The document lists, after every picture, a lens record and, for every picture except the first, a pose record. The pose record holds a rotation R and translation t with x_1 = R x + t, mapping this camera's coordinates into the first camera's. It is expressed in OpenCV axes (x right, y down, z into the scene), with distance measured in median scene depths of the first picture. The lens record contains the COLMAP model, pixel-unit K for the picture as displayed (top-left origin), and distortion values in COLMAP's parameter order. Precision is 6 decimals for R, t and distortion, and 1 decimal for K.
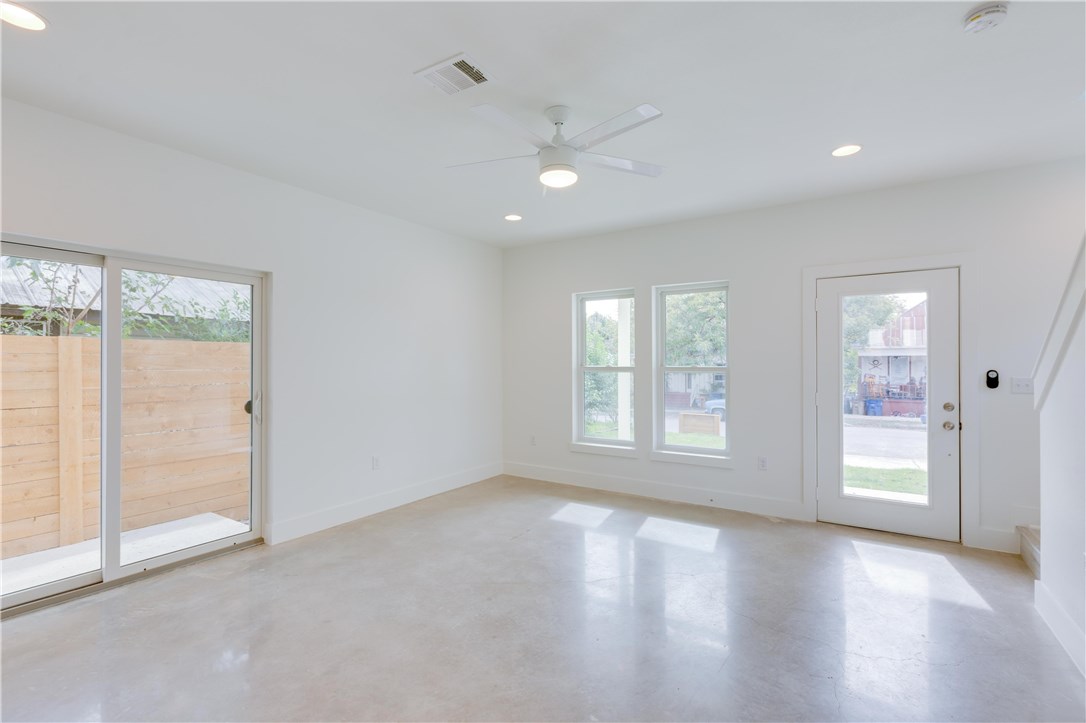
lens RADIAL K [[487.1, 0, 539.3], [0, 487.1, 359.3], [0, 0, 1]] dist [0.002037, 0.000050]
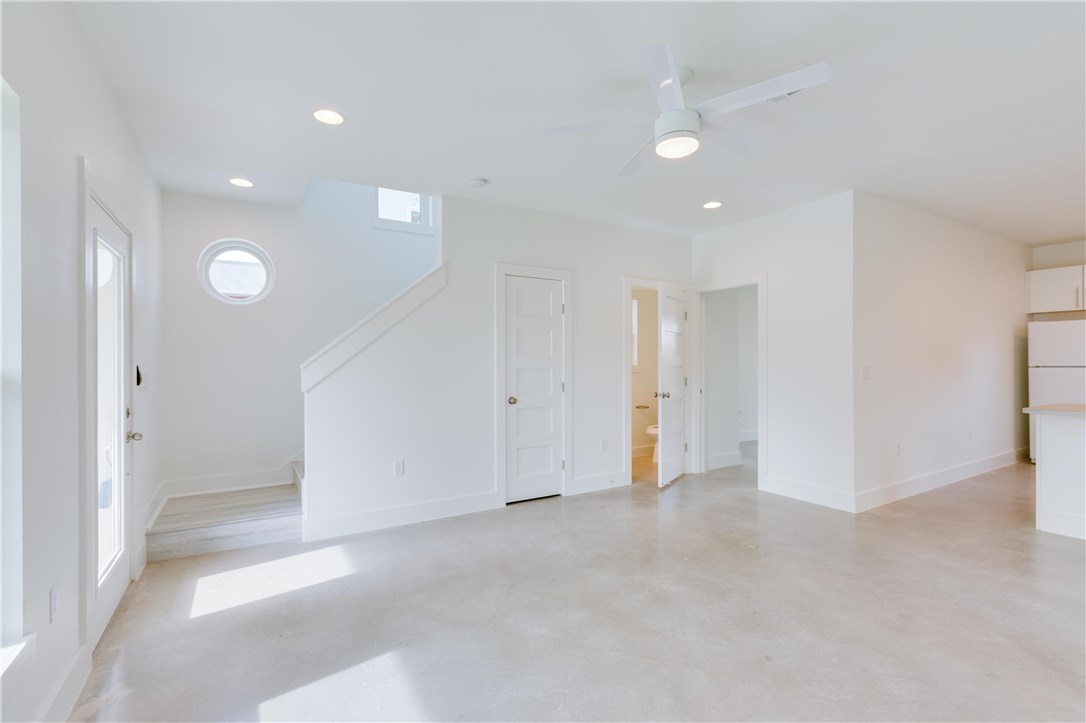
lens RADIAL K [[487.1, 0, 539.3], [0, 487.1, 359.3], [0, 0, 1]] dist [0.002037, 0.000050]
pose [[-0.902091, 0.008600, 0.431460, -0.101016], [0.004841, 0.999940, -0.009811, 0.028056], [-0.431519, -0.006762, -0.902079, 1.652266]]
